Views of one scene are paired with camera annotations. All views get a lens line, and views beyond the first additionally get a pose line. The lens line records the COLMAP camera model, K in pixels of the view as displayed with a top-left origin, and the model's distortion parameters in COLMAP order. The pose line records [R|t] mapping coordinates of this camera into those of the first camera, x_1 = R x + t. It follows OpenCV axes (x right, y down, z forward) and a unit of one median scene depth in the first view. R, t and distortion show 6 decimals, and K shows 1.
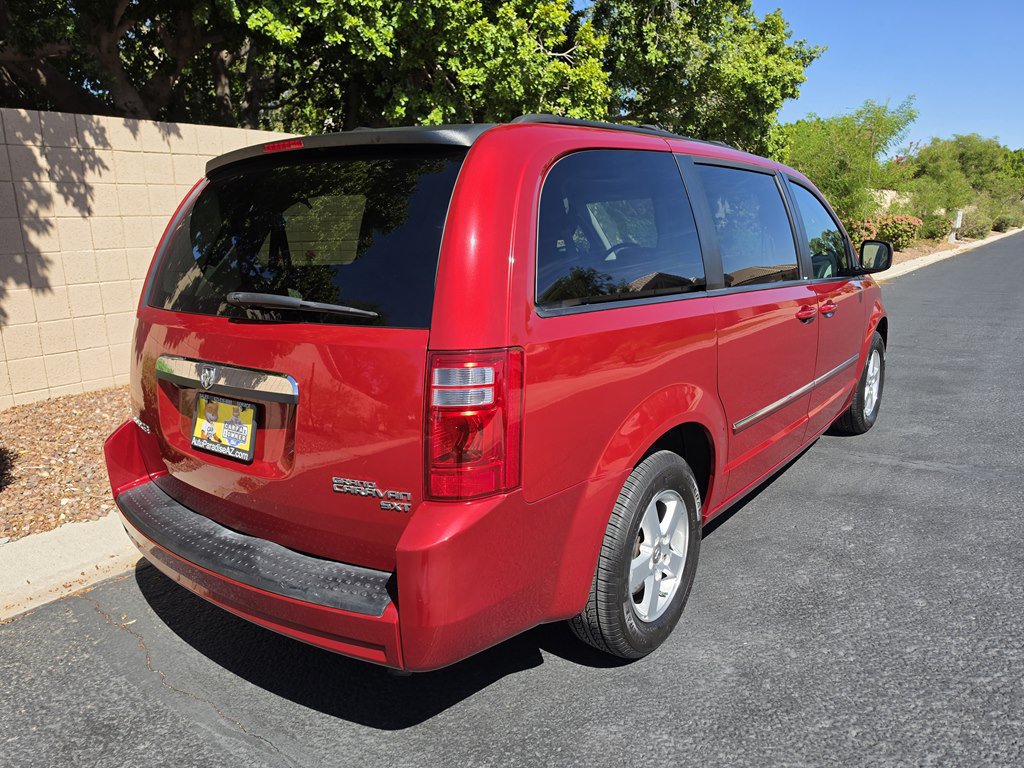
lens RADIAL K [[733.0, 0, 513.1], [0, 733.0, 383.6], [0, 0, 1]] dist [0.104425, -0.100067]
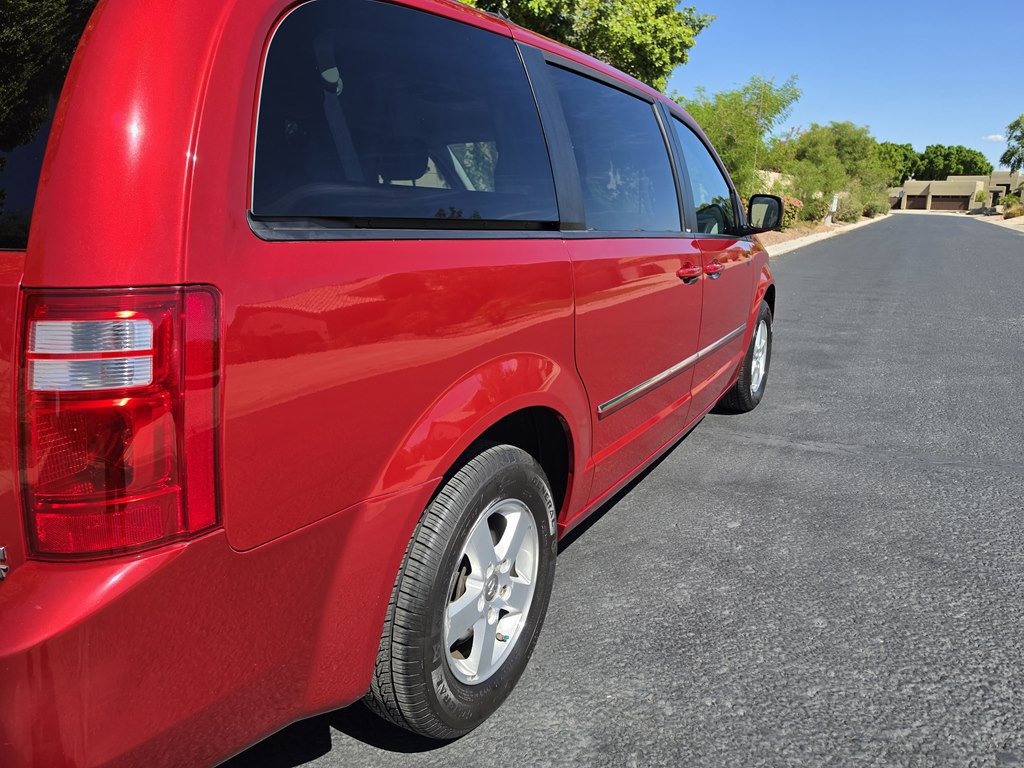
lens RADIAL K [[723.0, 0, 516.2], [0, 723.0, 370.2], [0, 0, 1]] dist [0.166494, -0.199043]
pose [[0.991015, -0.003725, 0.133701, 0.084162], [0.001828, 0.999896, 0.014312, 0.003633], [-0.133741, -0.013939, 0.990918, 0.192153]]
